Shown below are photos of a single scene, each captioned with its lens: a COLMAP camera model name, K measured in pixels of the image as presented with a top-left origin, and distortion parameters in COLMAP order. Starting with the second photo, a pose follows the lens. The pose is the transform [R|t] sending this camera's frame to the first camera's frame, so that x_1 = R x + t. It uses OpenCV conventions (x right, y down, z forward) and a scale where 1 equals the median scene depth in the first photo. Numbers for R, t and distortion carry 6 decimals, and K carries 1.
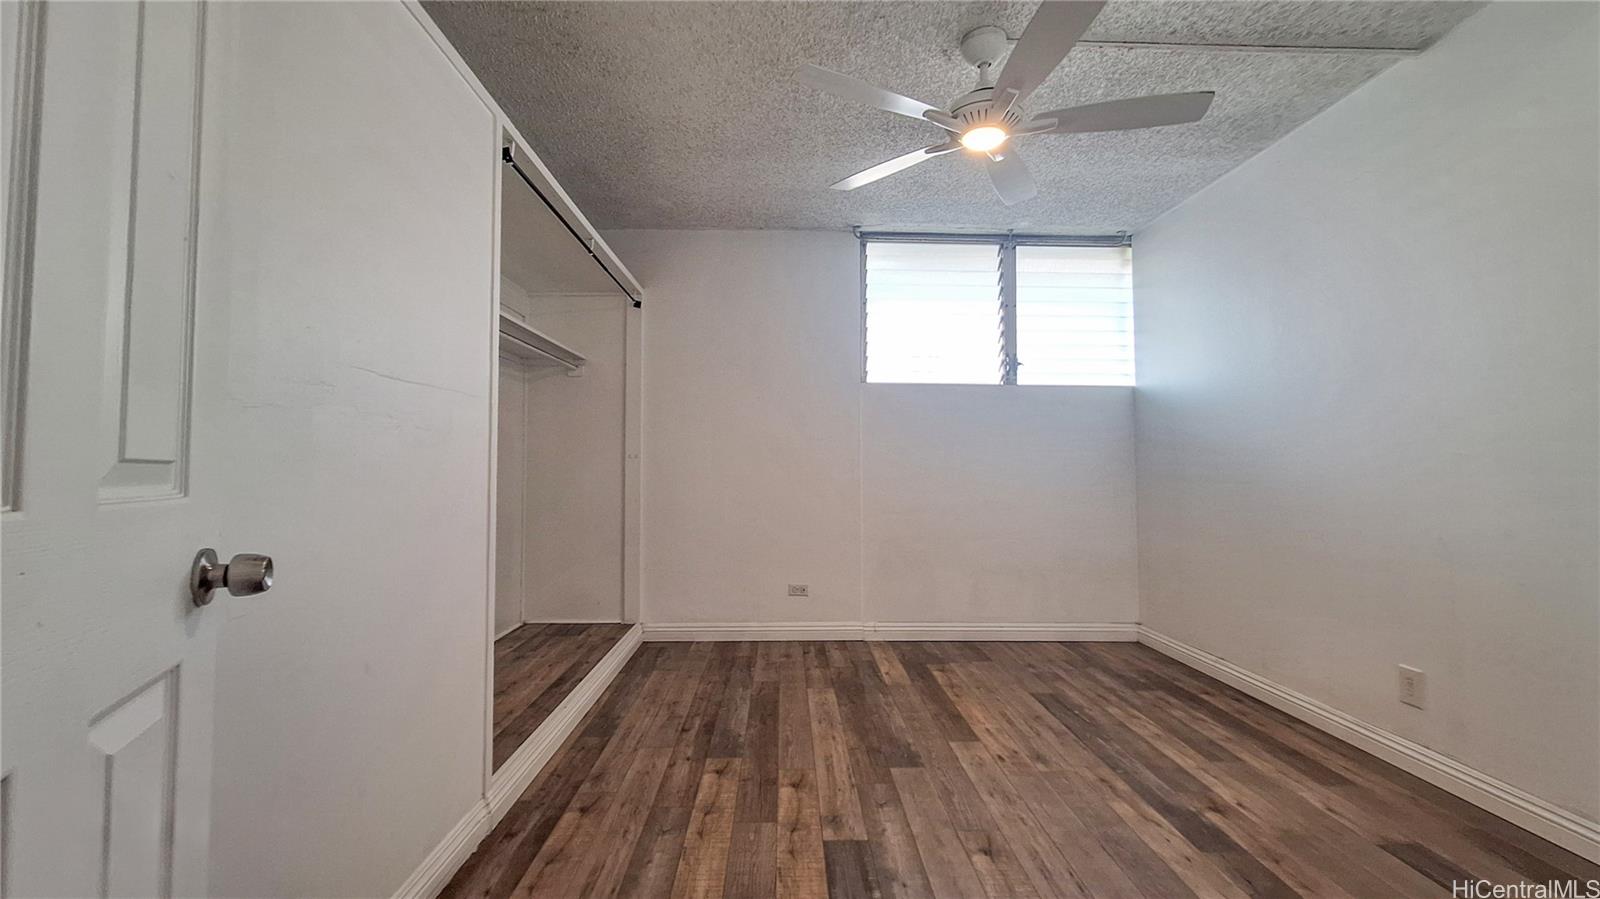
lens RADIAL K [[644.3, 0, 801.1], [0, 644.3, 443.4], [0, 0, 1]] dist [-0.001262, 0.000078]
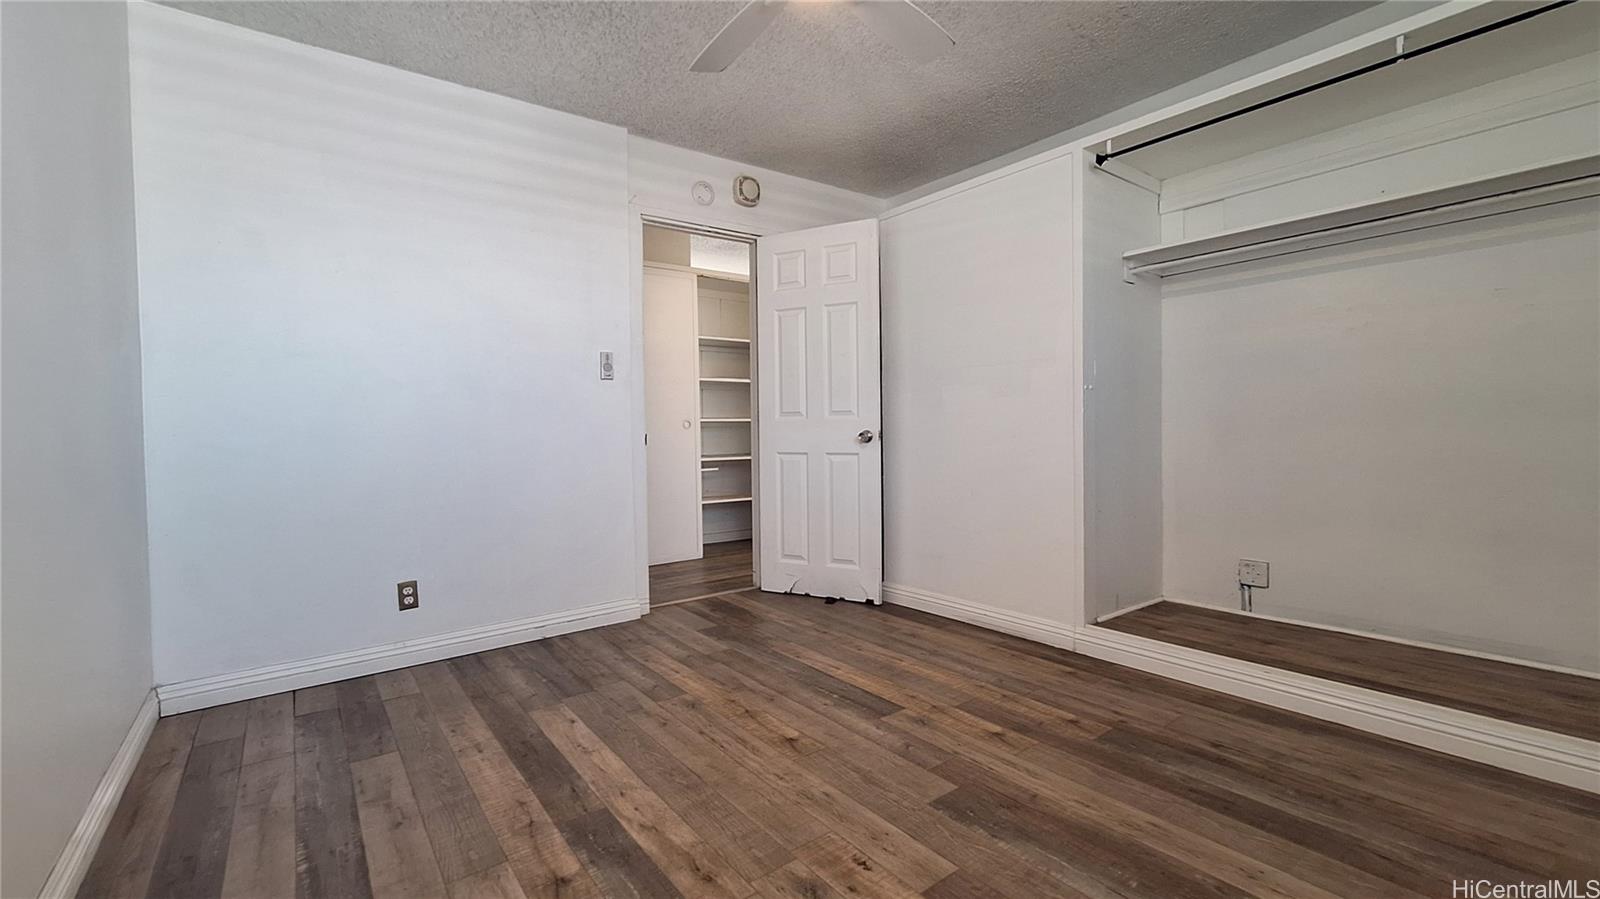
lens RADIAL K [[644.3, 0, 799.7], [0, 644.3, 448.6], [0, 0, 1]] dist [-0.001262, 0.000078]
pose [[-0.804310, 0.032918, -0.593297, 0.827399], [0.041563, 0.999135, -0.000910, 0.108120], [0.592754, -0.025391, -0.804983, 1.715913]]
